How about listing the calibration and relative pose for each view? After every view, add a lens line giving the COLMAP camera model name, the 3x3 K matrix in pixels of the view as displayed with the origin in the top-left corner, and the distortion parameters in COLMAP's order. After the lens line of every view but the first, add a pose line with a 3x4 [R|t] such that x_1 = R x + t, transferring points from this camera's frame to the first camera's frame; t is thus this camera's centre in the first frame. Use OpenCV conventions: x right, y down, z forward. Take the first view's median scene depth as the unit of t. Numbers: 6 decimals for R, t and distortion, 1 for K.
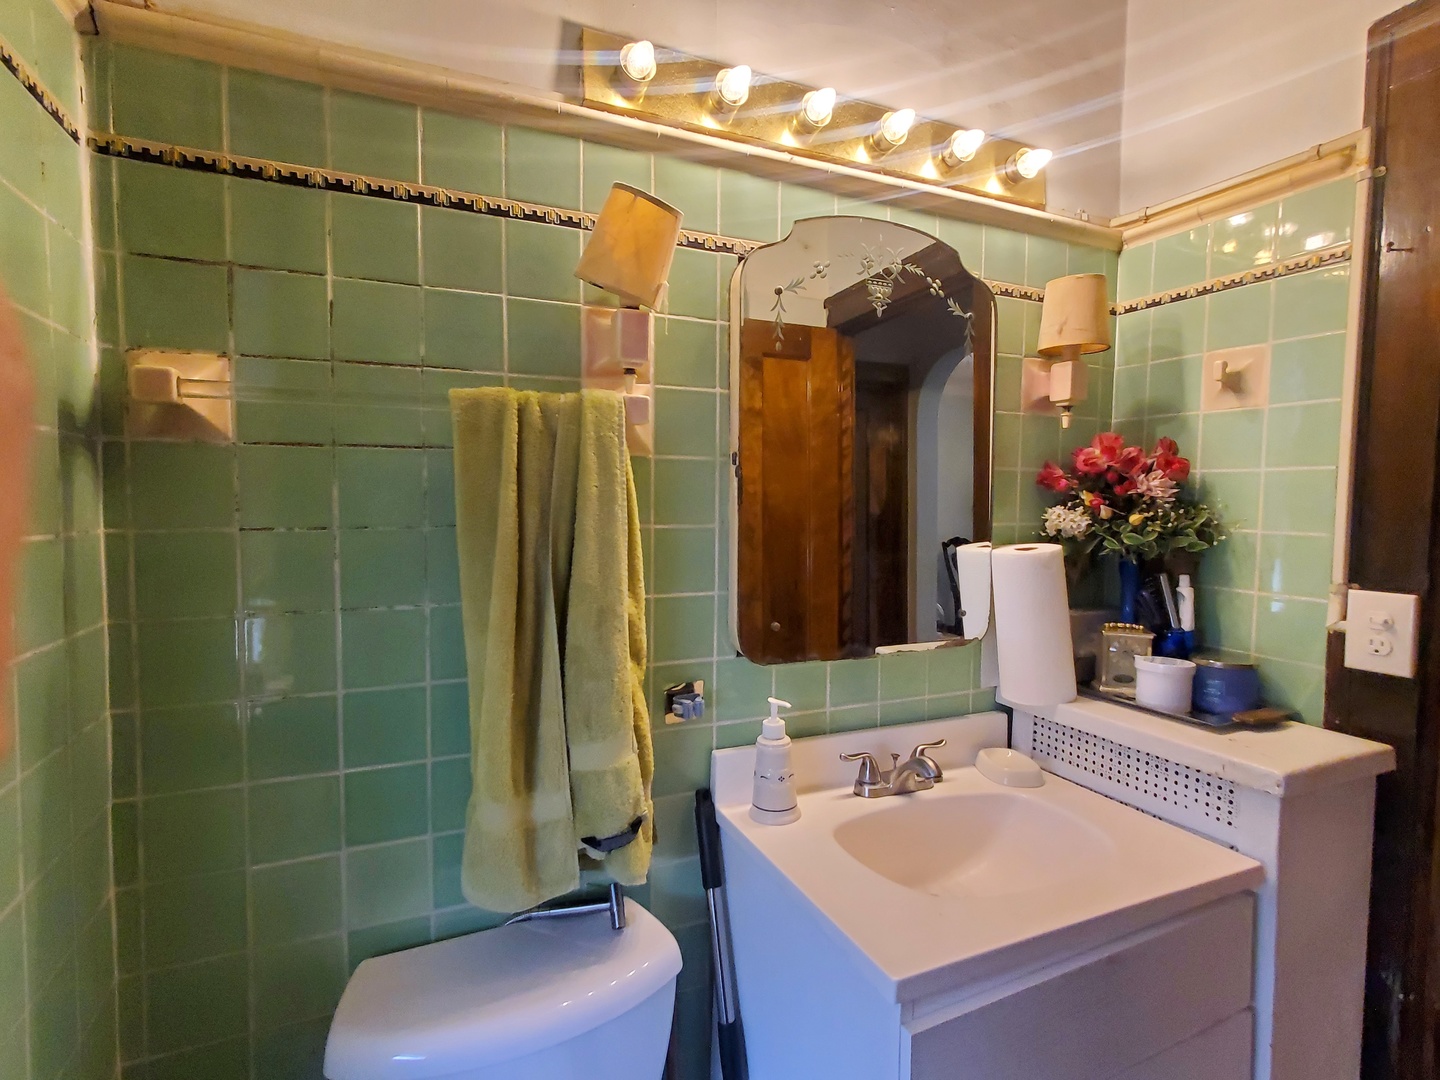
lens RADIAL K [[729.6, 0, 719.5], [0, 729.6, 535.0], [0, 0, 1]] dist [-0.002164, -0.000349]
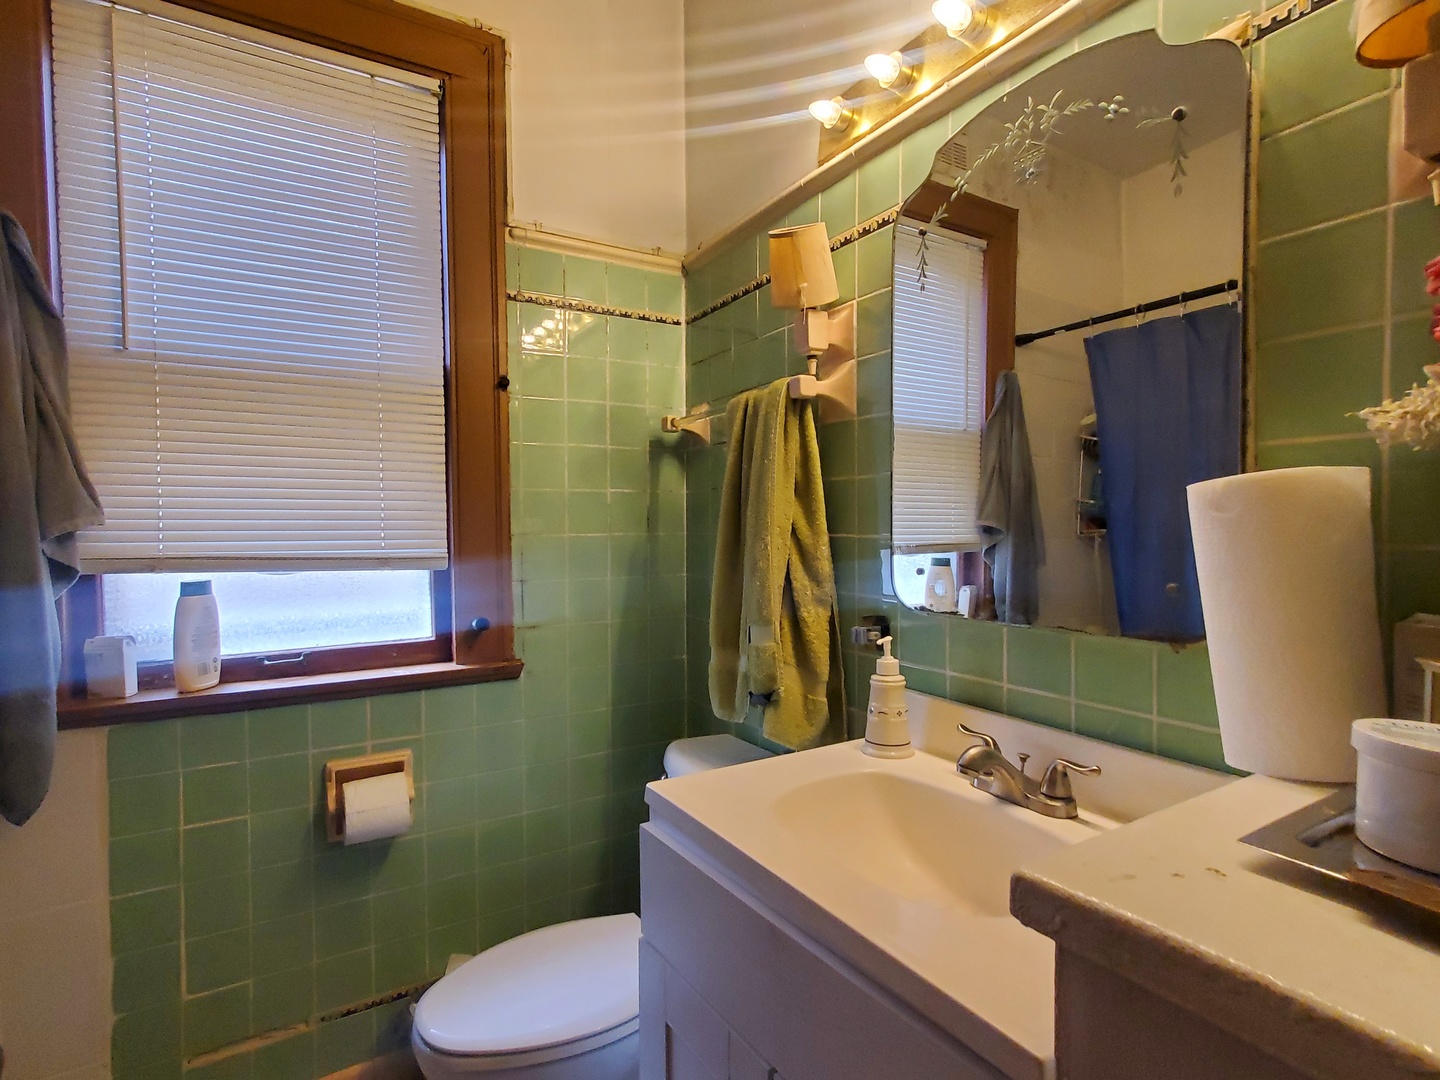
lens RADIAL K [[729.6, 0, 718.4], [0, 729.6, 542.6], [0, 0, 1]] dist [-0.002164, -0.000349]
pose [[0.121377, 0.015466, -0.992486, 1.073204], [-0.049352, 0.998736, 0.009528, 0.095499], [0.991379, 0.047824, 0.121987, 0.640033]]
